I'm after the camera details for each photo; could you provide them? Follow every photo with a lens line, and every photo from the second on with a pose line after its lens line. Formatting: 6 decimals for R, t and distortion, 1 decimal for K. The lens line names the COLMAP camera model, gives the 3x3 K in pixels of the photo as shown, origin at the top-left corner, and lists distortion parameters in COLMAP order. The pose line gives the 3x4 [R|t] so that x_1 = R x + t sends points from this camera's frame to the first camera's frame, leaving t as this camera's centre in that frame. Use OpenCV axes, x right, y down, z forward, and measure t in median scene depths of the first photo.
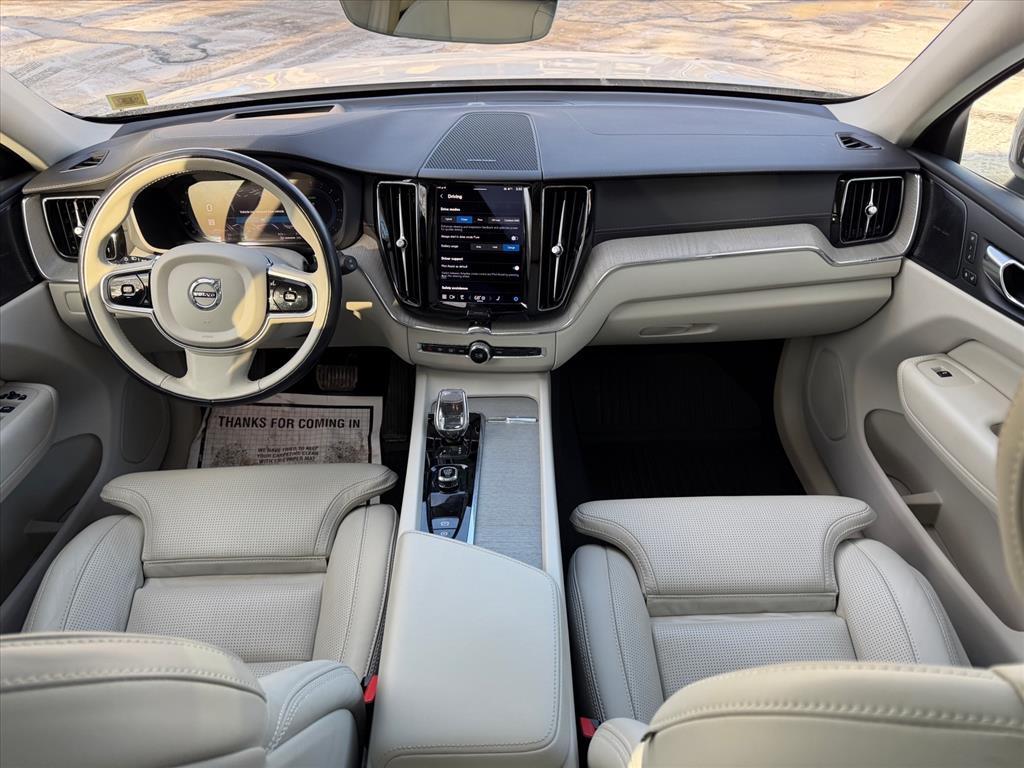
lens RADIAL K [[699.0, 0, 510.2], [0, 699.0, 379.7], [0, 0, 1]] dist [0.026707, -0.034137]
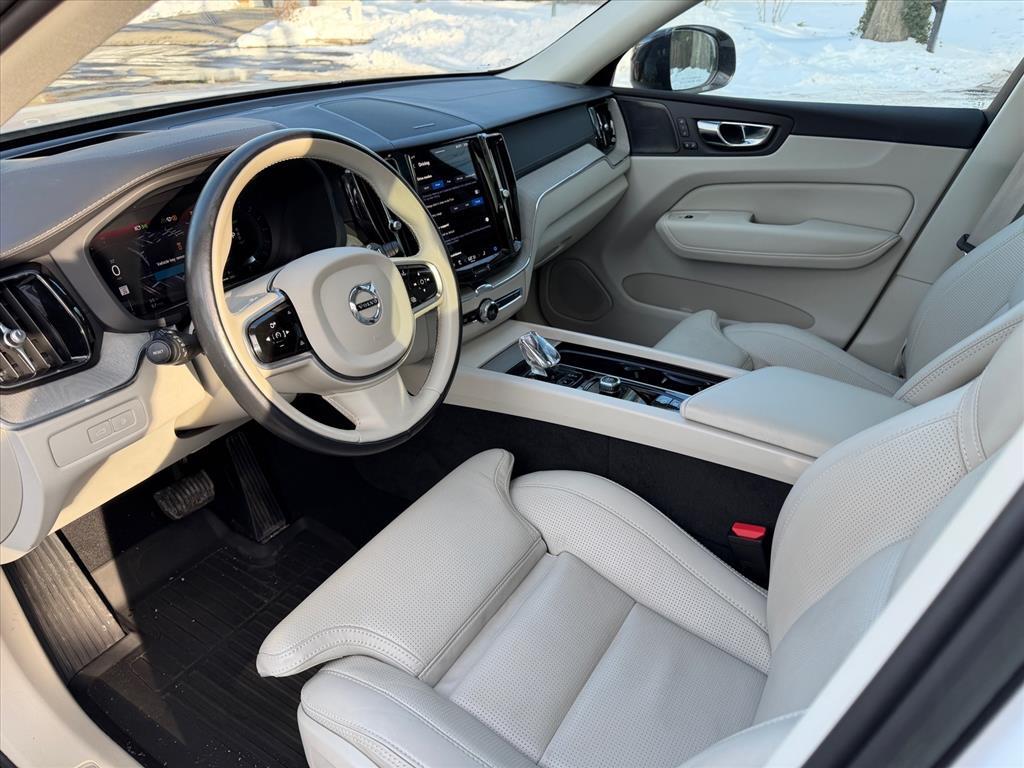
lens RADIAL K [[699.0, 0, 511.8], [0, 699.0, 382.3], [0, 0, 1]] dist [0.026707, -0.034137]
pose [[0.582674, -0.404435, 0.704928, -0.803515], [0.468330, 0.875977, 0.115462, -0.050742], [-0.664197, 0.262862, 0.699818, 0.315042]]
